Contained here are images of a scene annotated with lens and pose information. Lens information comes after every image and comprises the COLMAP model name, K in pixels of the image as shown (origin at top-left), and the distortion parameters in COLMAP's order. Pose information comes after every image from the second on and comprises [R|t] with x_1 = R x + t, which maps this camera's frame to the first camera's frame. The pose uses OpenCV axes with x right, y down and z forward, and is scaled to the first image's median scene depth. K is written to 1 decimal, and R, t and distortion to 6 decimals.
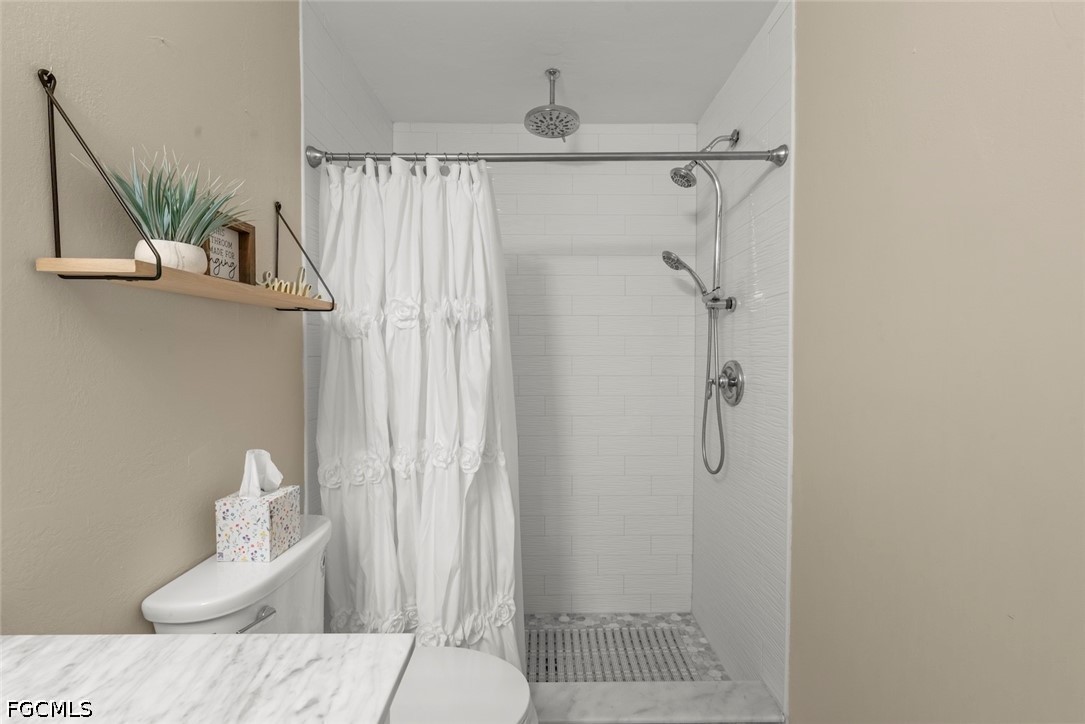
lens RADIAL K [[411.4, 0, 542.5], [0, 411.4, 362.0], [0, 0, 1]] dist [0.000193, 0.000015]
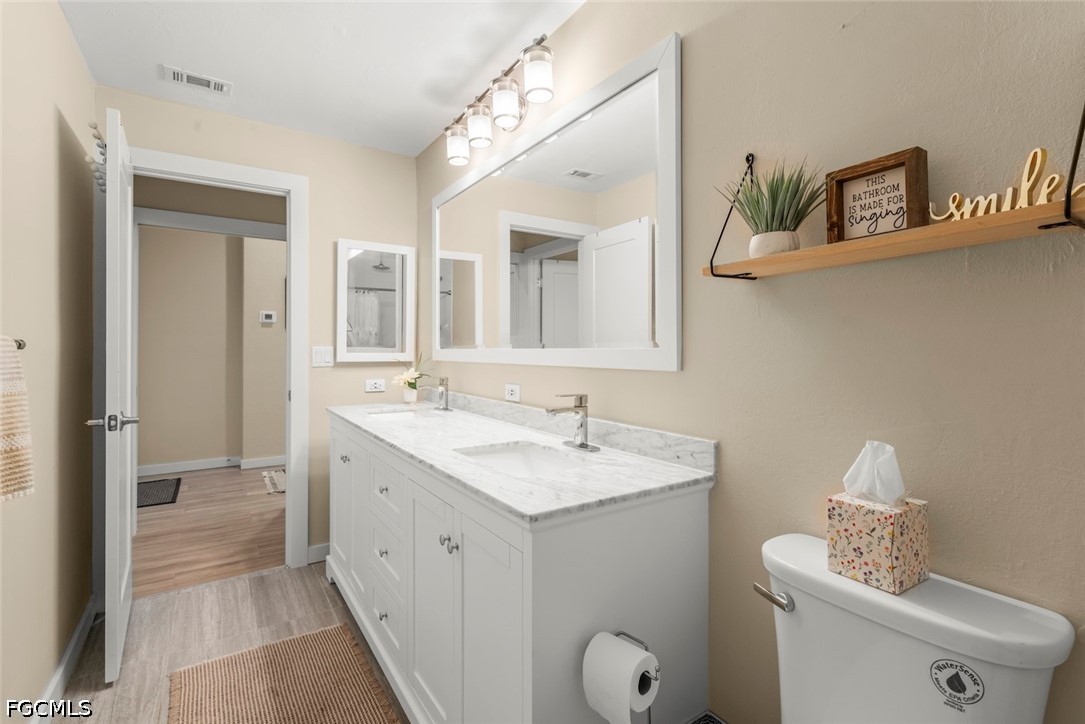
lens RADIAL K [[502.9, 0, 542.5], [0, 502.9, 362.0], [0, 0, 1]] dist [0.003303, 0.000698]
pose [[-0.827473, 0.001140, -0.561504, 0.369424], [-0.020275, 0.999285, 0.031908, 0.040789], [0.561139, 0.037788, -0.826858, 1.423203]]
